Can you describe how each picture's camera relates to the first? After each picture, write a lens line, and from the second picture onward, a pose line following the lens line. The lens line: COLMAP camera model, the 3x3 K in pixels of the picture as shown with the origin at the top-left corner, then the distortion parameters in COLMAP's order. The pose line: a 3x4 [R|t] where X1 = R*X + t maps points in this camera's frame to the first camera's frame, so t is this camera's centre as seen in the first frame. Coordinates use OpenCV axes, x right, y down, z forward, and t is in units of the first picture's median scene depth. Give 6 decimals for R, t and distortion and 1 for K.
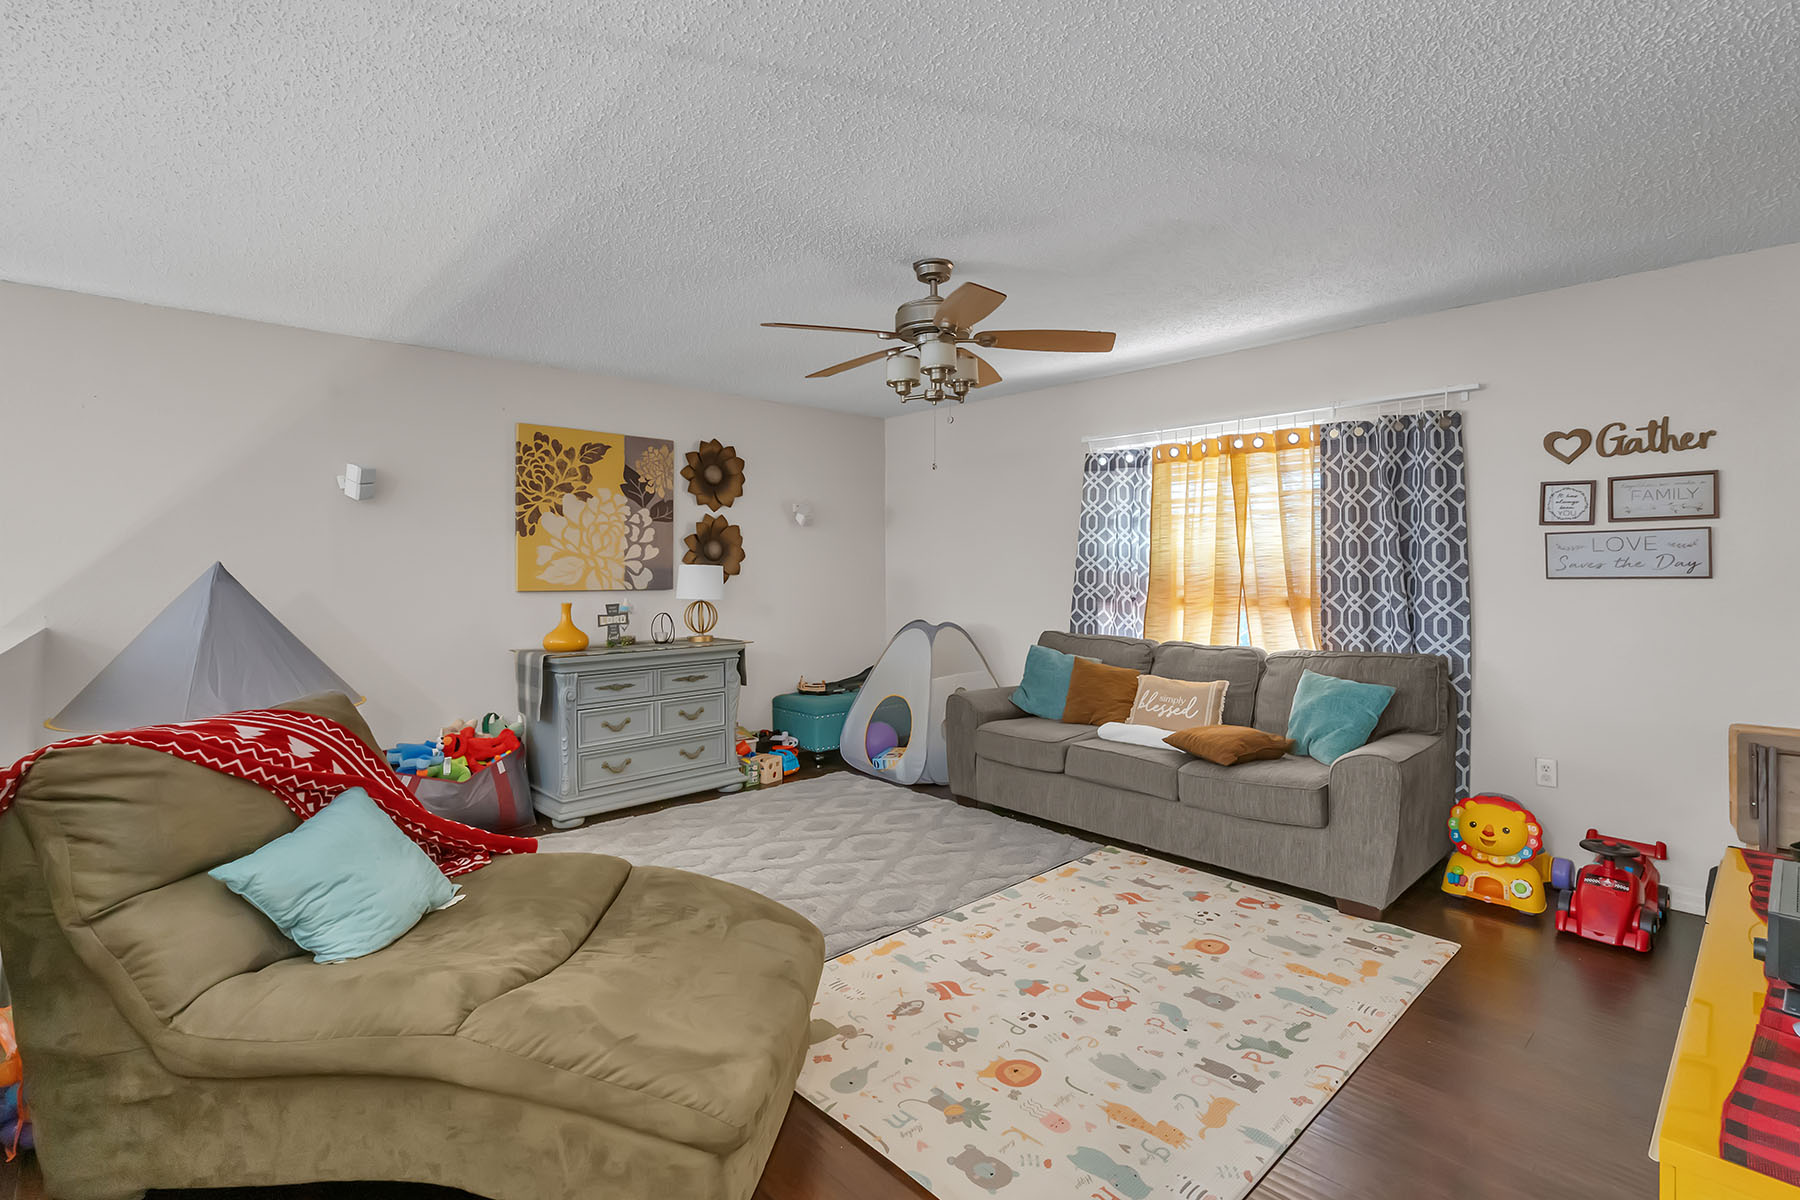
lens RADIAL K [[826.6, 0, 900.0], [0, 826.6, 600.0], [0, 0, 1]] dist [-0.001184, -0.000079]
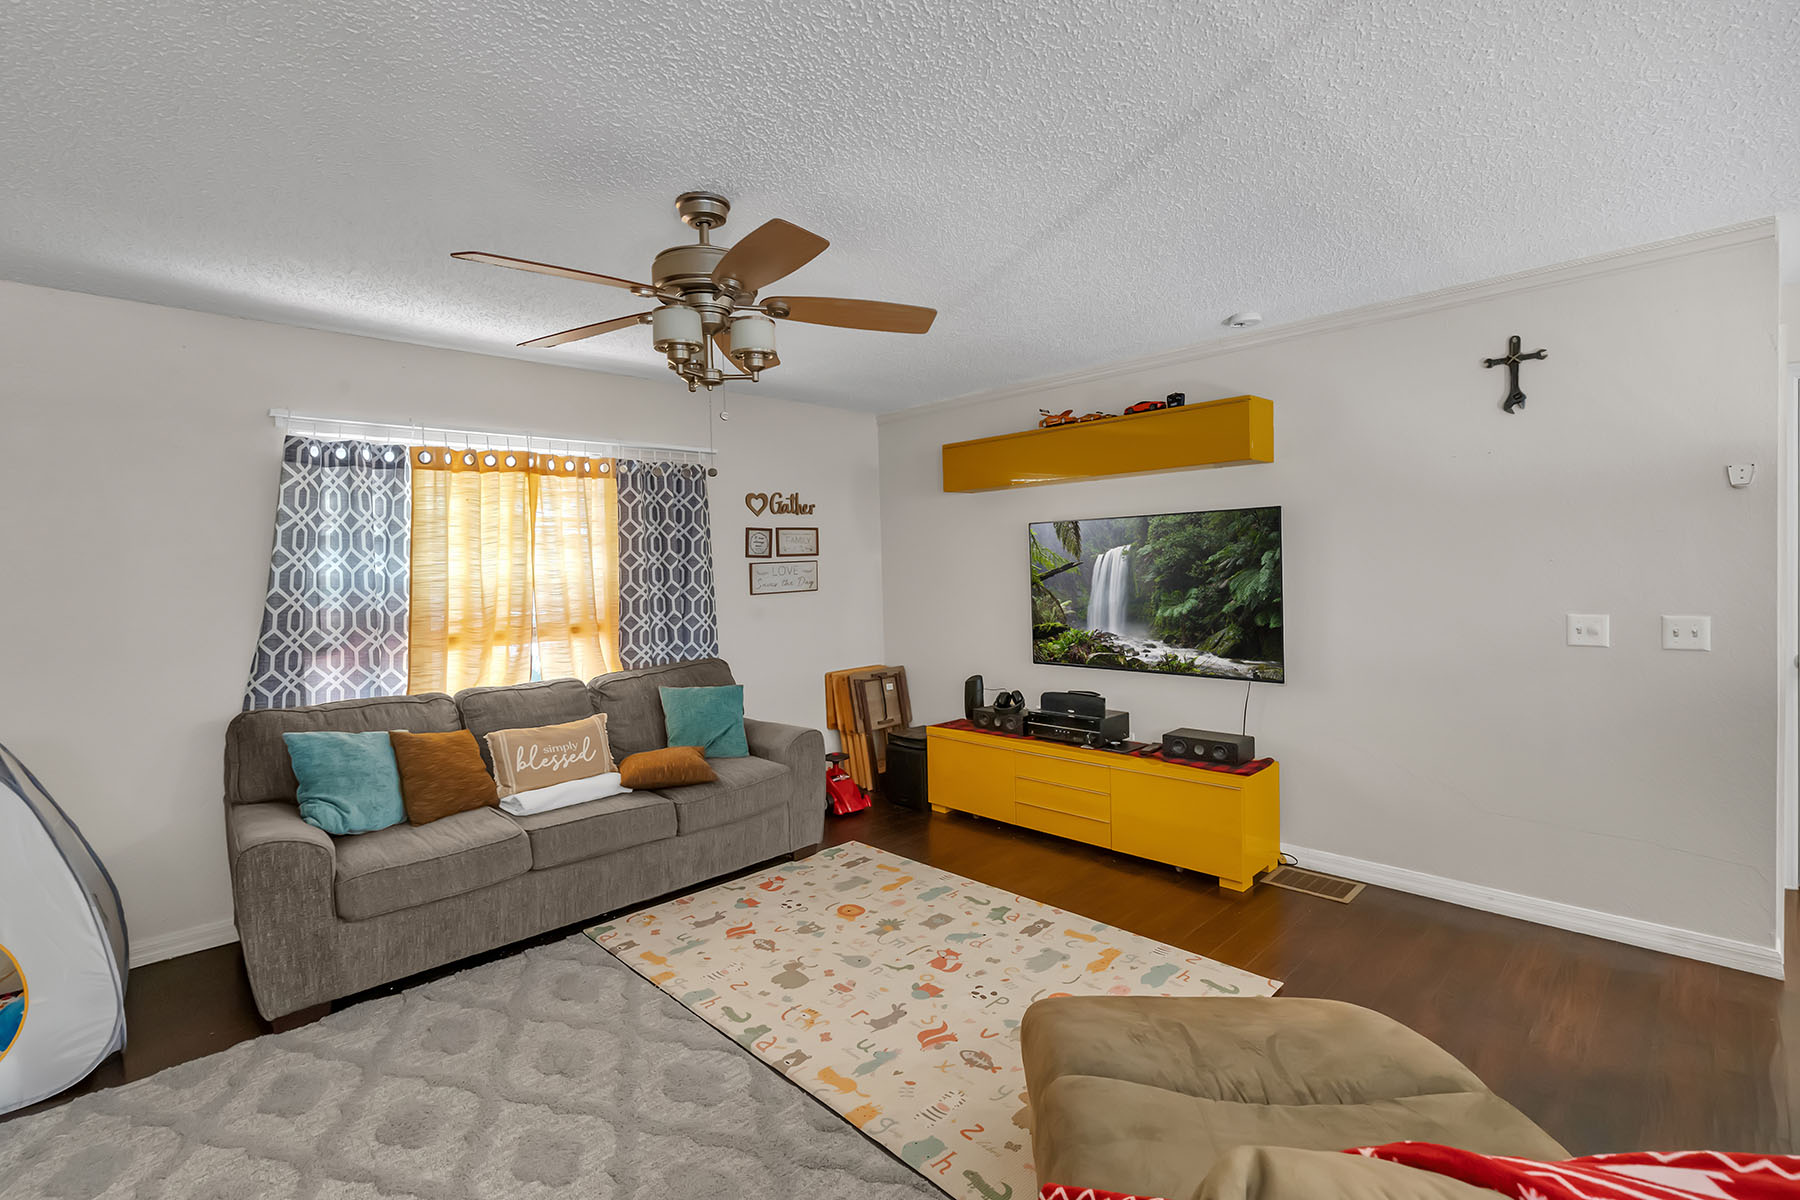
lens RADIAL K [[820.1, 0, 898.0], [0, 820.1, 608.0], [0, 0, 1]] dist [-0.004171, -0.000035]
pose [[-0.020137, -0.045806, 0.998747, -0.666567], [0.068843, 0.996515, 0.047091, -0.053695], [-0.997424, 0.069705, -0.016913, 0.791315]]
